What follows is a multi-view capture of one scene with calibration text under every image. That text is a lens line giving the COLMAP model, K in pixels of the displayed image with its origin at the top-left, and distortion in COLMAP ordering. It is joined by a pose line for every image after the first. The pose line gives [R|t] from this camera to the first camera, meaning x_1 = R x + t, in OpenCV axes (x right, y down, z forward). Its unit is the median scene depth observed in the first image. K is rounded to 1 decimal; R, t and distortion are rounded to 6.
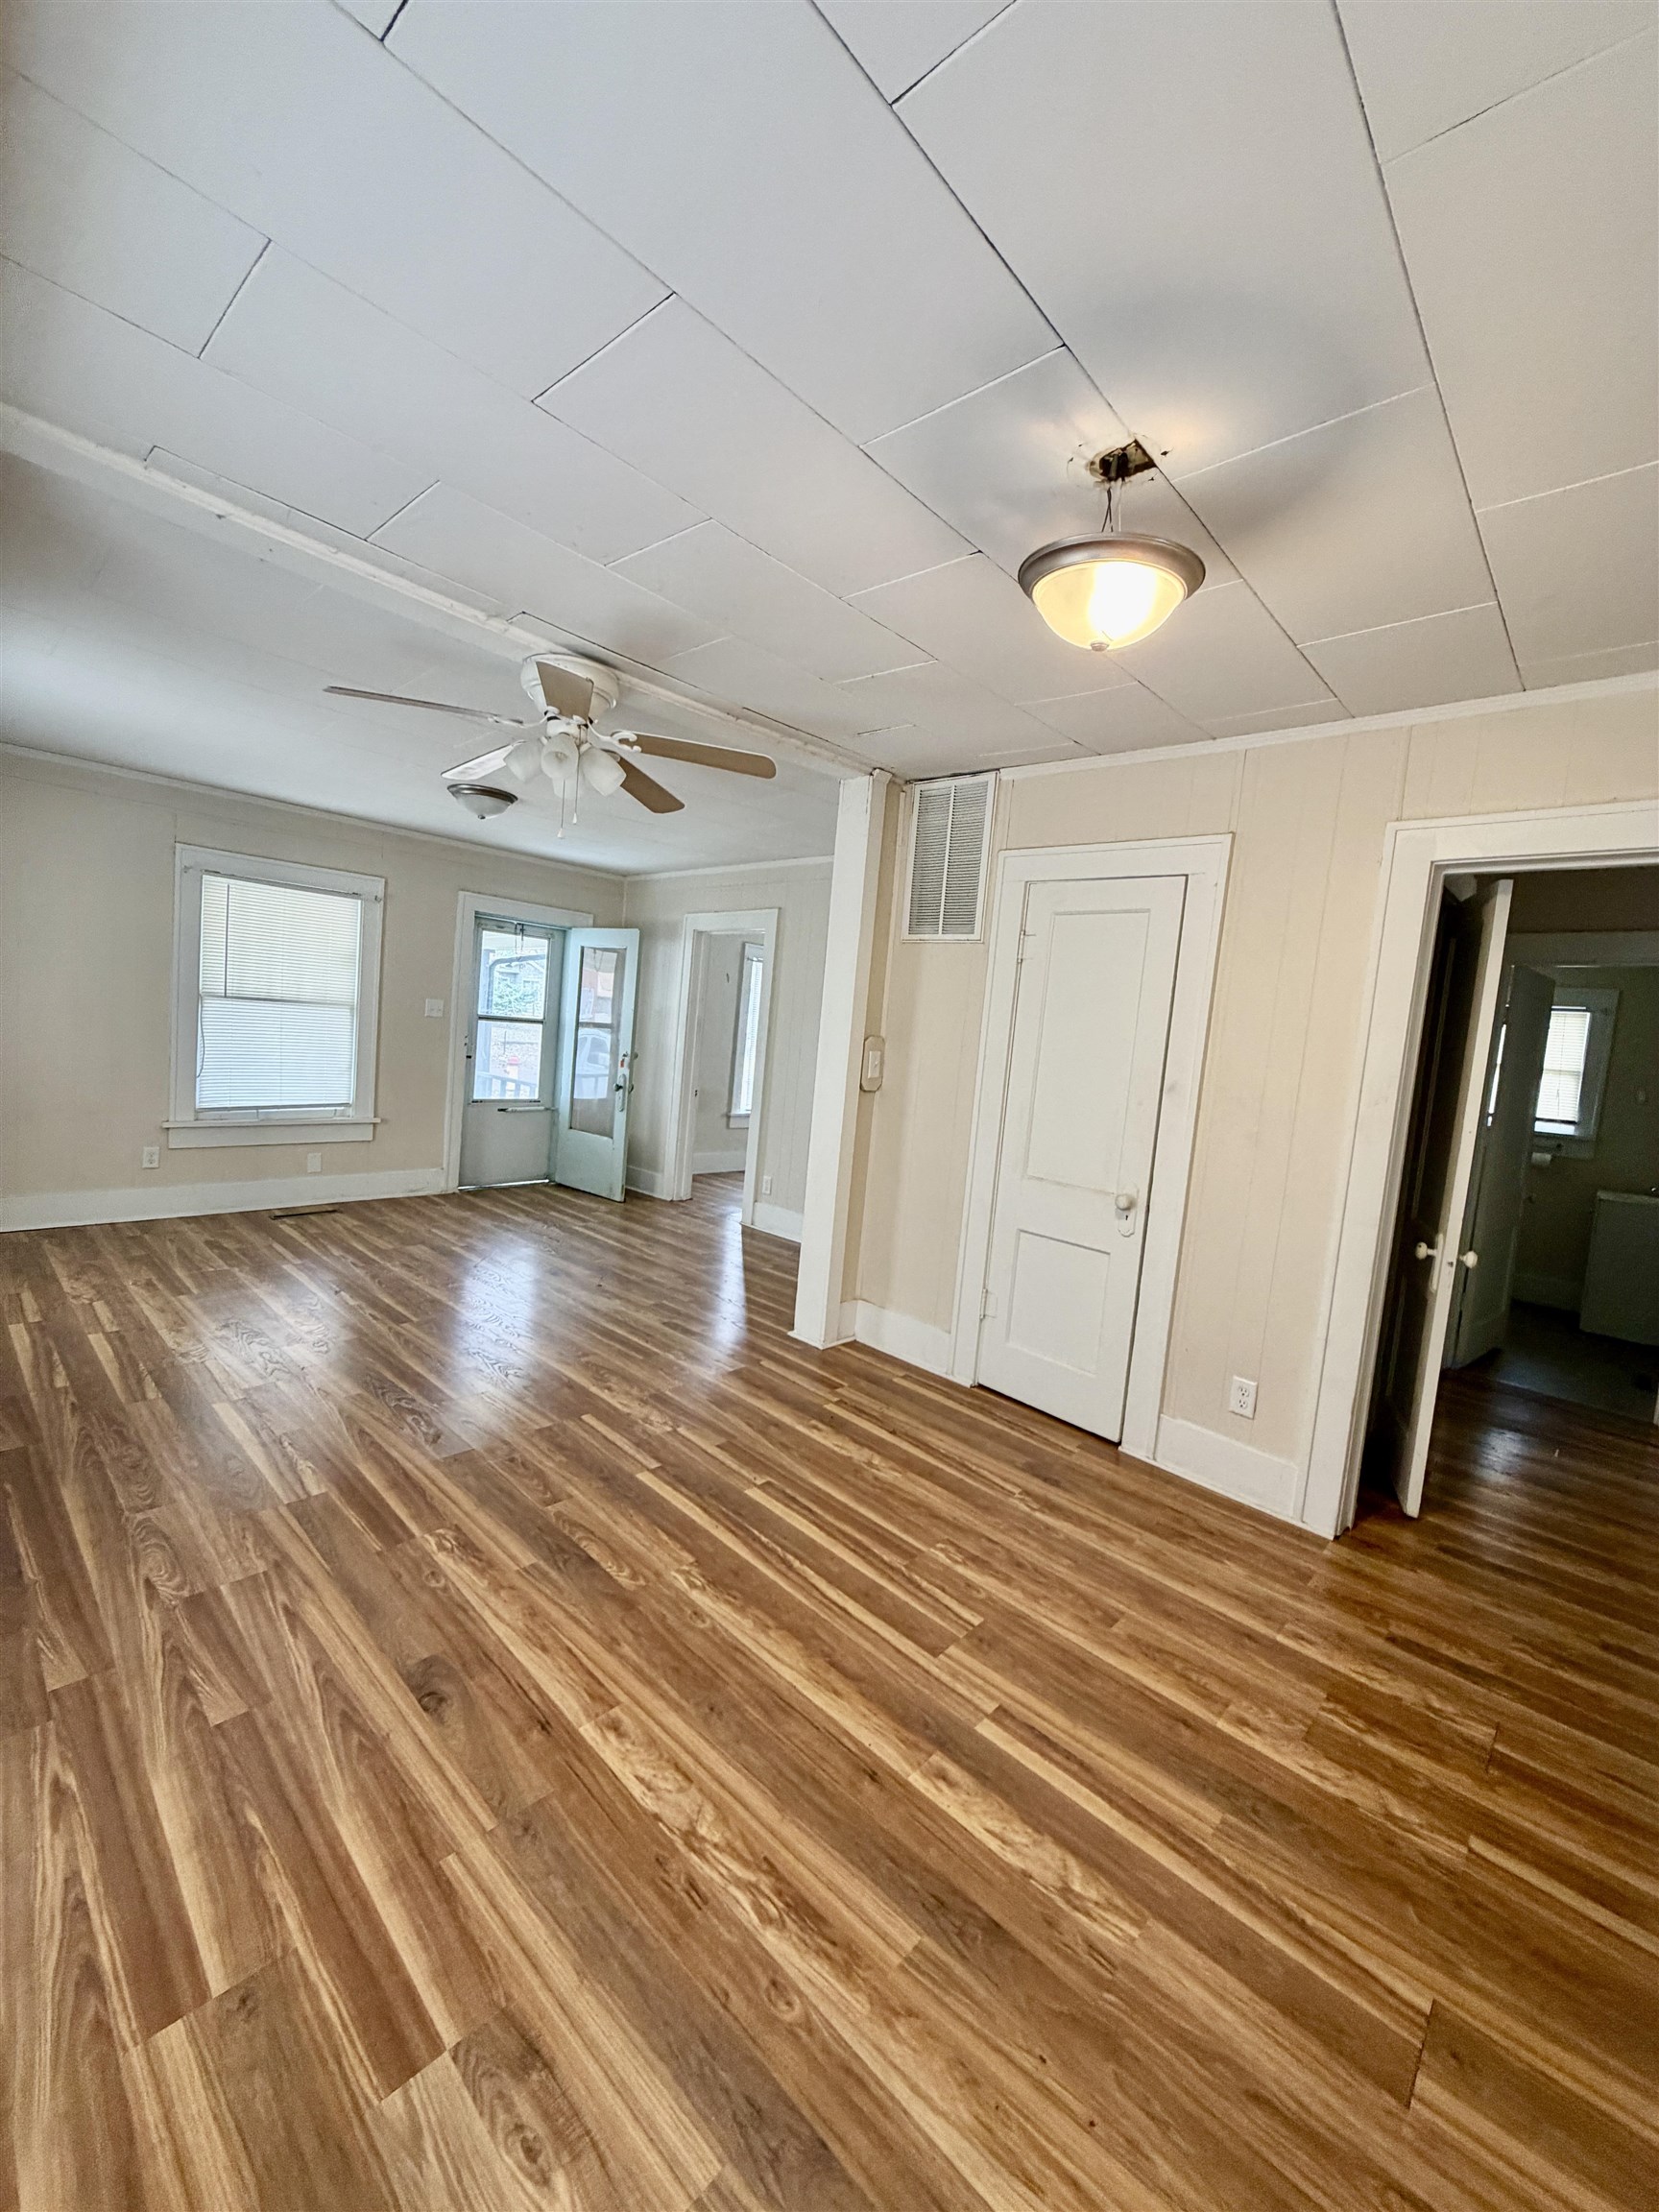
lens RADIAL K [[874.3, 0, 823.7], [0, 874.3, 1121.2], [0, 0, 1]] dist [-0.000387, 0.000533]
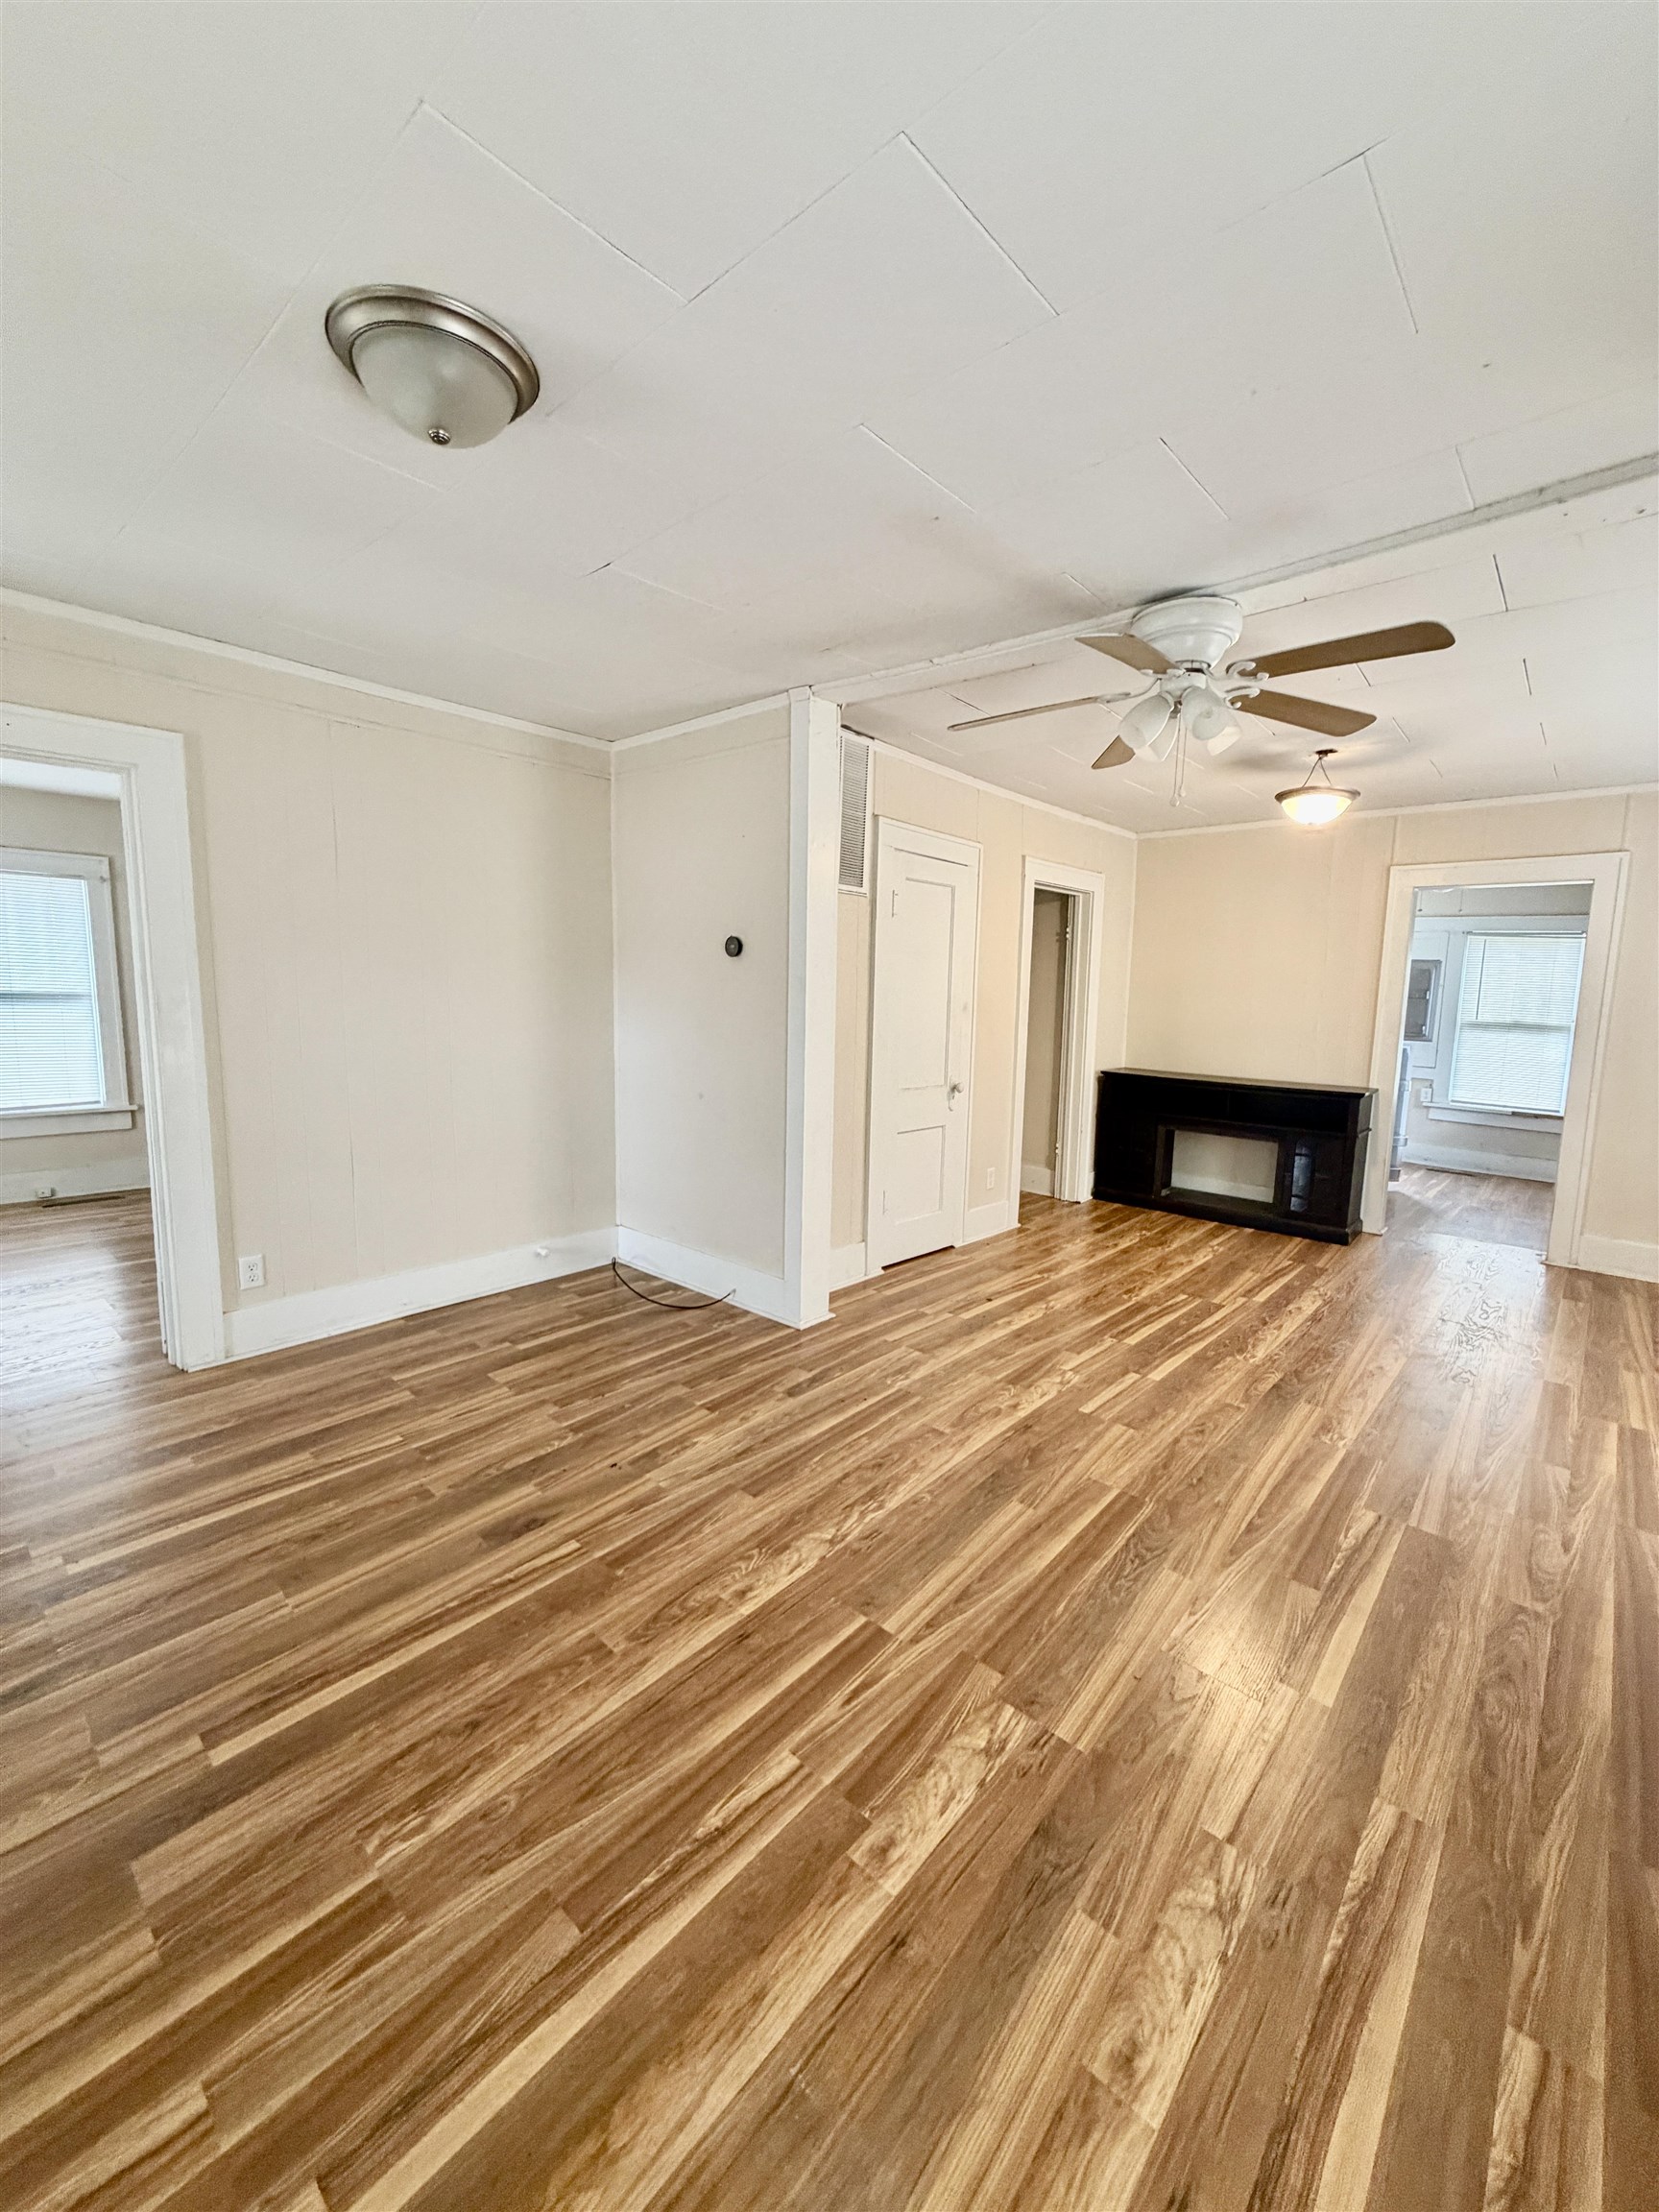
lens RADIAL K [[874.3, 0, 842.5], [0, 874.3, 1096.8], [0, 0, 1]] dist [-0.000387, 0.000533]
pose [[-0.029951, -0.209747, 0.977297, -1.335024], [0.079946, 0.974101, 0.211511, -0.265938], [-0.996349, 0.084466, -0.012407, 1.468281]]
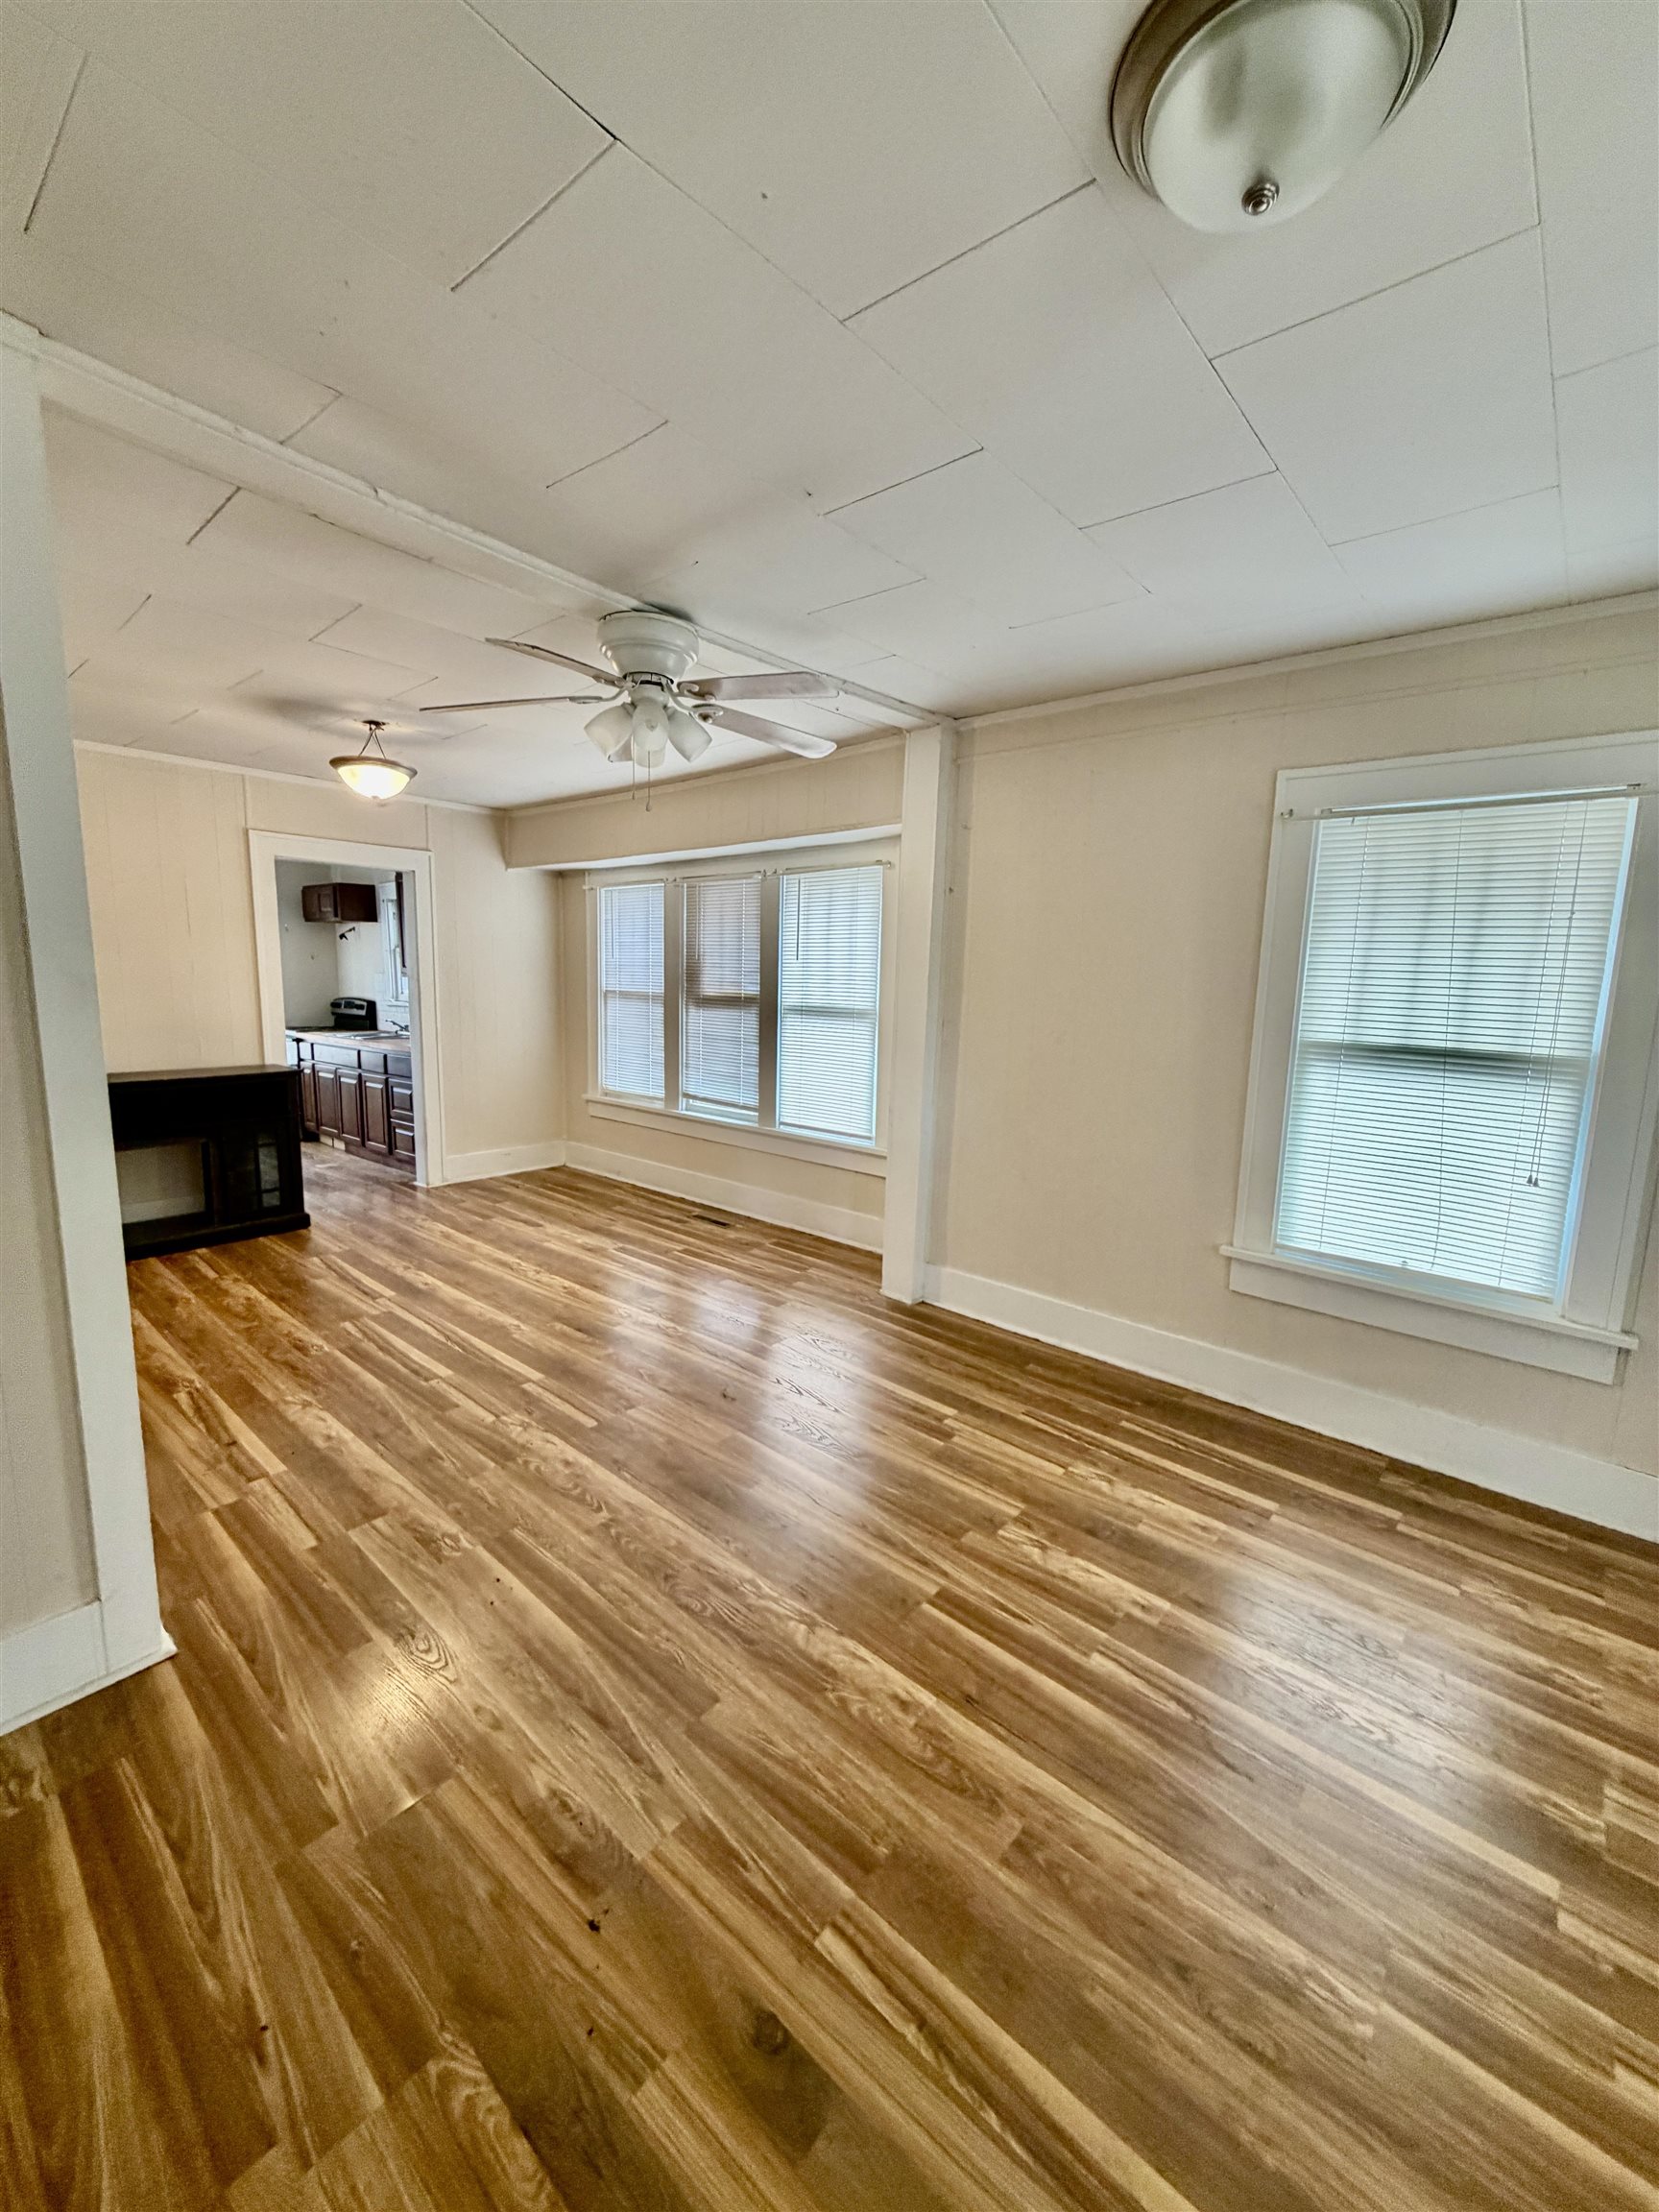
lens RADIAL K [[874.3, 0, 812.4], [0, 874.3, 1096.7], [0, 0, 1]] dist [-0.000387, 0.000533]
pose [[-0.993678, -0.104005, -0.042276, -0.503996], [-0.111187, 0.963815, 0.242276, -0.293192], [0.015548, 0.245445, -0.969286, 2.138546]]
